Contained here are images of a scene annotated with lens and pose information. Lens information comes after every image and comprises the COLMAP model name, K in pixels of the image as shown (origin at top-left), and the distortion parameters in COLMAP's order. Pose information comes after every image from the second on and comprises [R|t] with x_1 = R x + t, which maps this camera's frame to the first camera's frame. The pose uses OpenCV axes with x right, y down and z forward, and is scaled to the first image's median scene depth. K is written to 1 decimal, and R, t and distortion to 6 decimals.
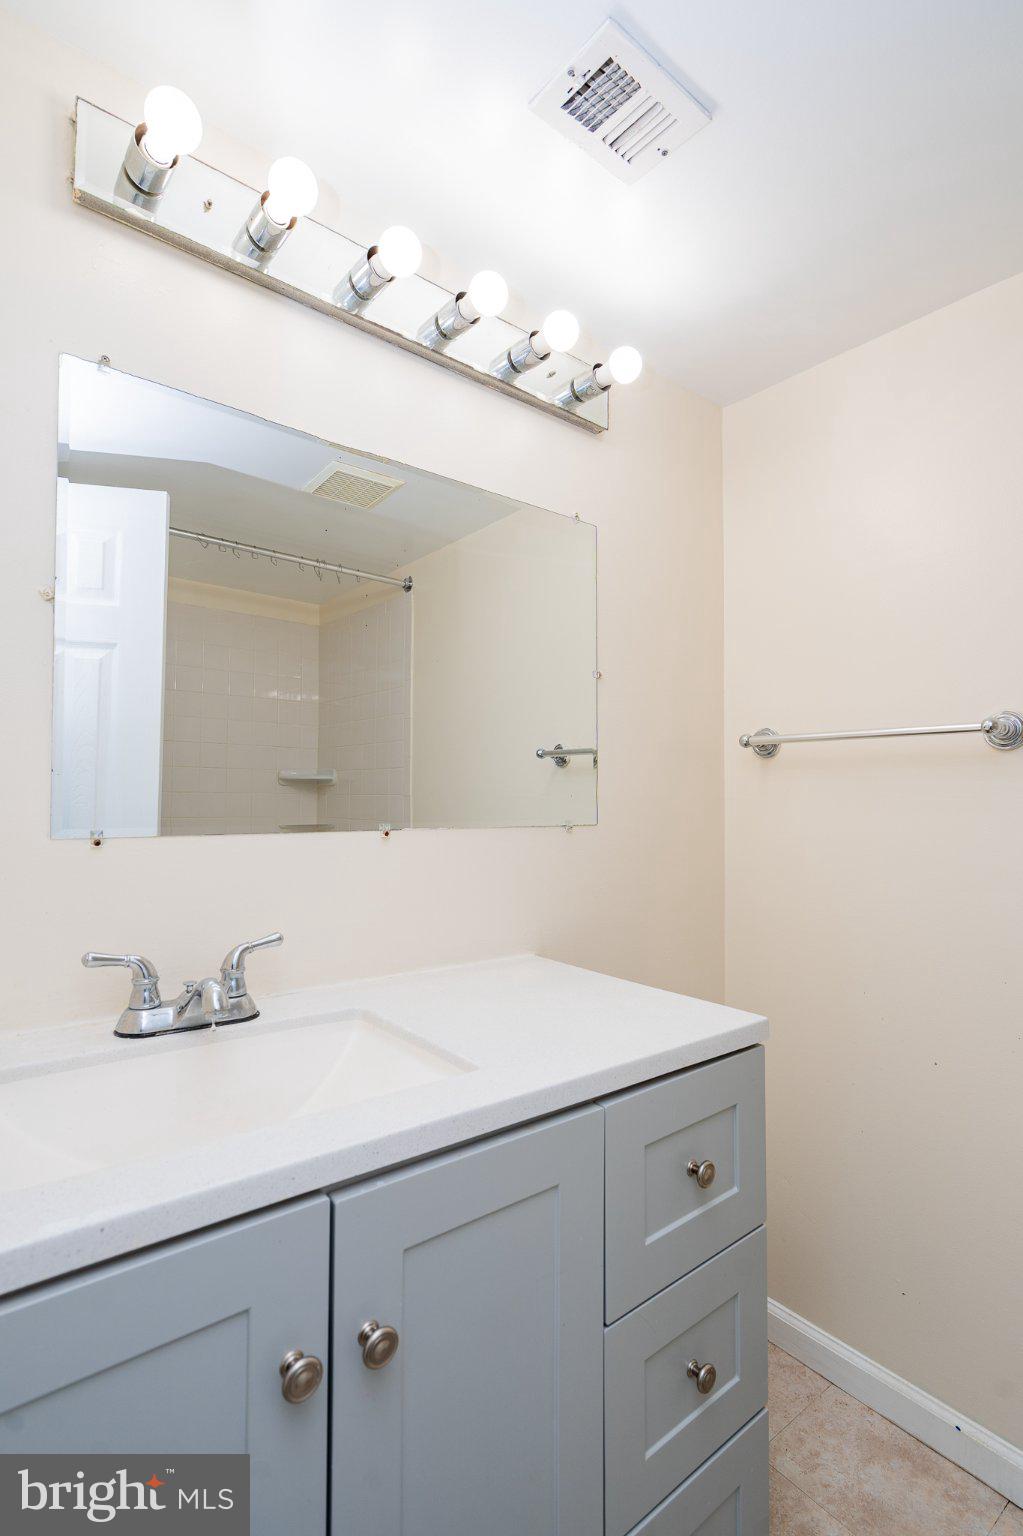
lens RADIAL K [[753.6, 0, 518.2], [0, 753.6, 773.6], [0, 0, 1]] dist [0.001535, 0.001354]
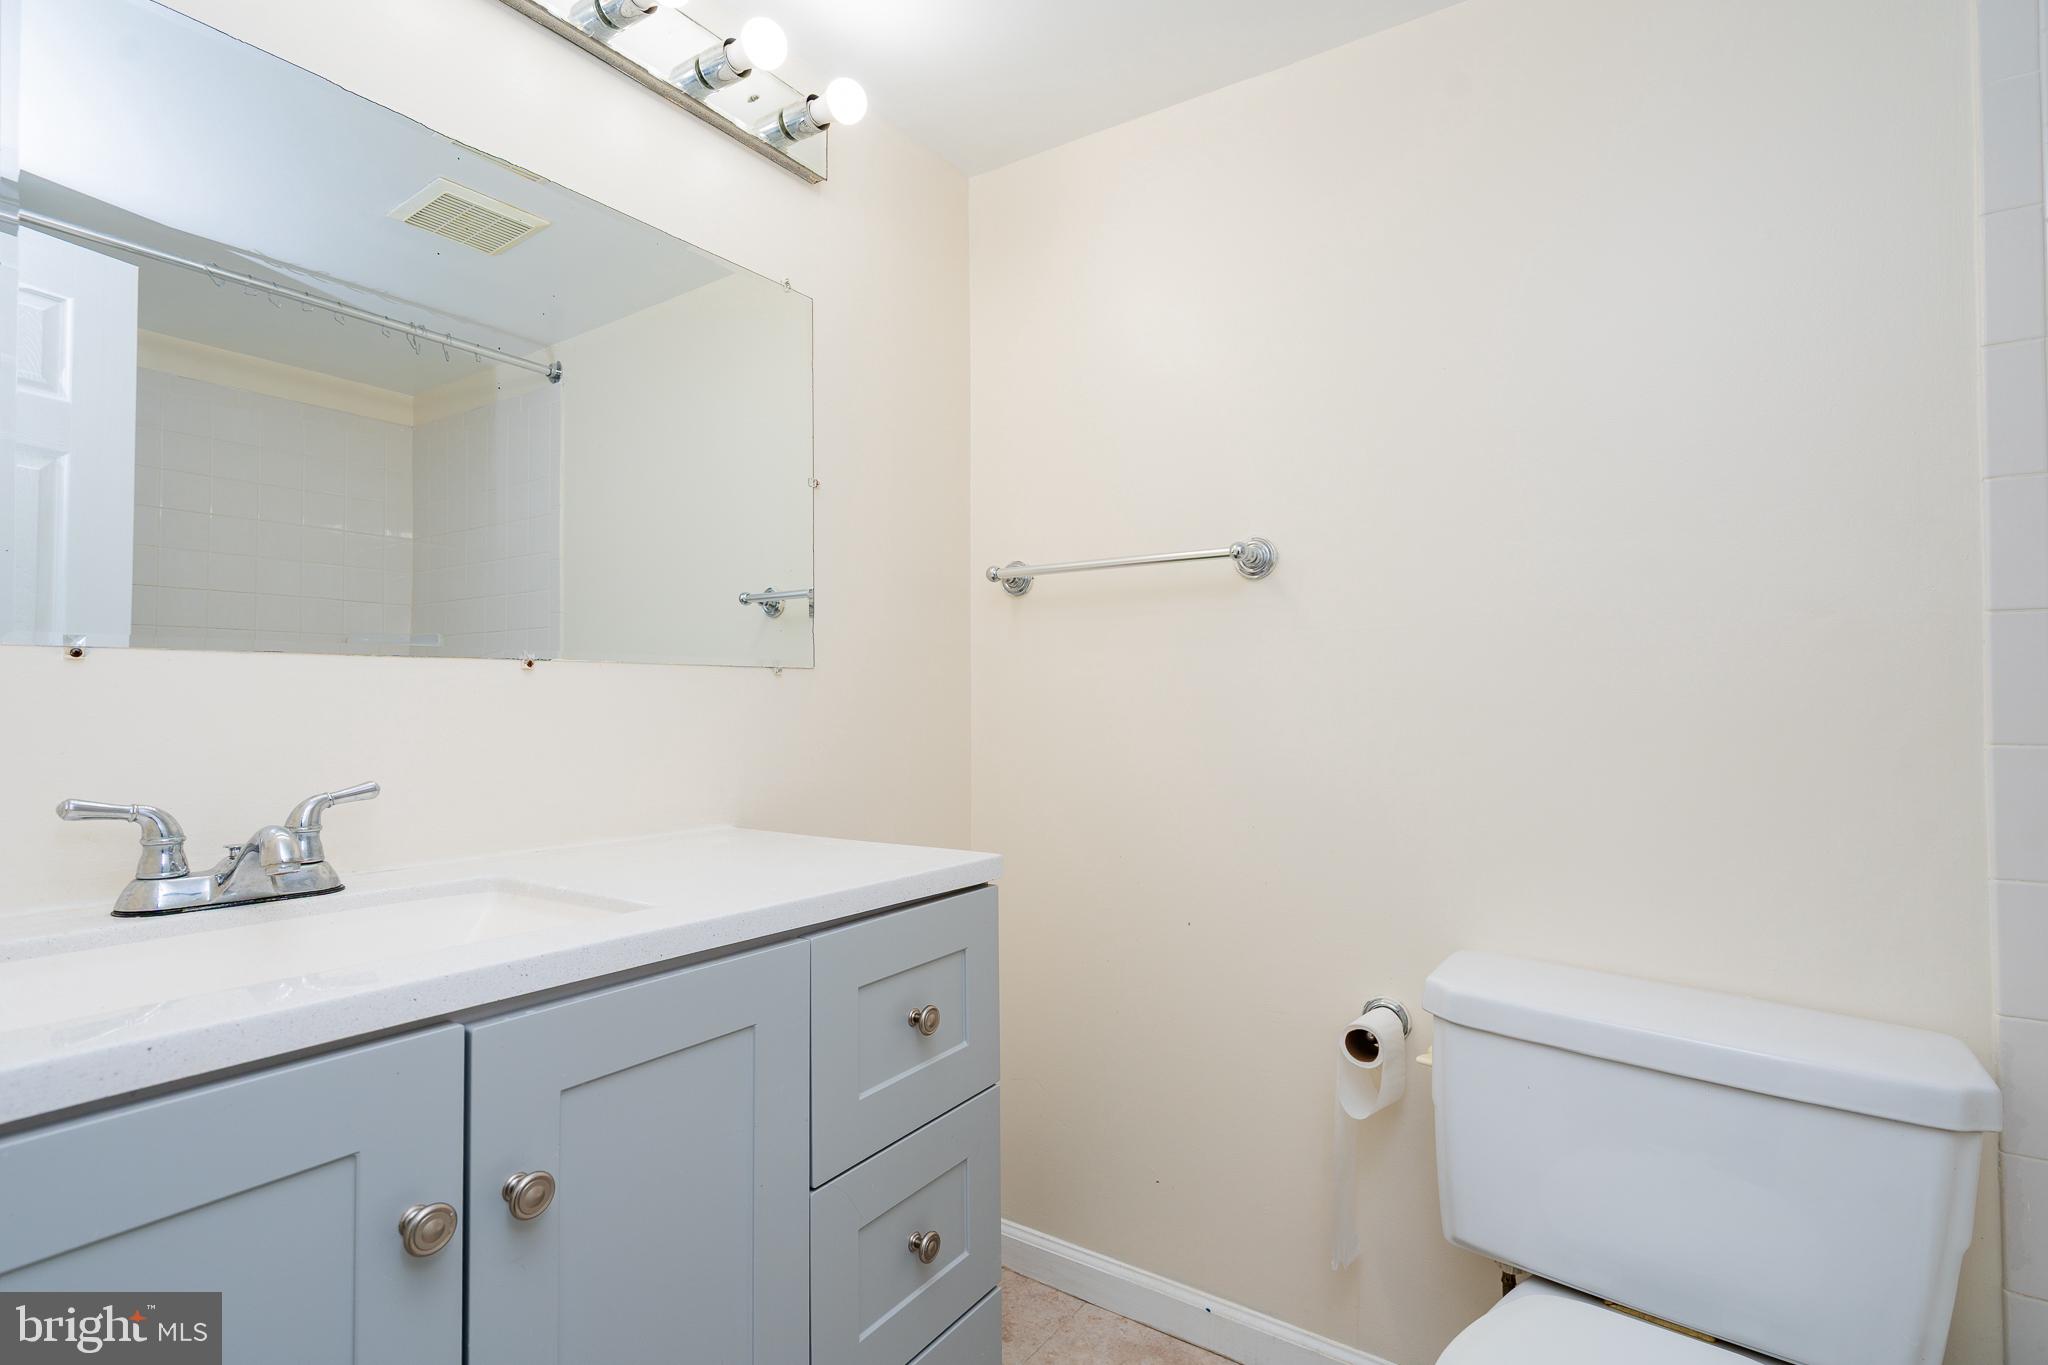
lens RADIAL K [[1004.8, 0, 1024.0], [0, 1004.8, 682.5], [0, 0, 1]] dist [0.001535, 0.001354]
pose [[0.957567, -0.002666, 0.288200, 0.011709], [0.000028, 0.999958, 0.009155, 0.090460], [-0.288212, -0.008759, 0.957527, -0.121300]]
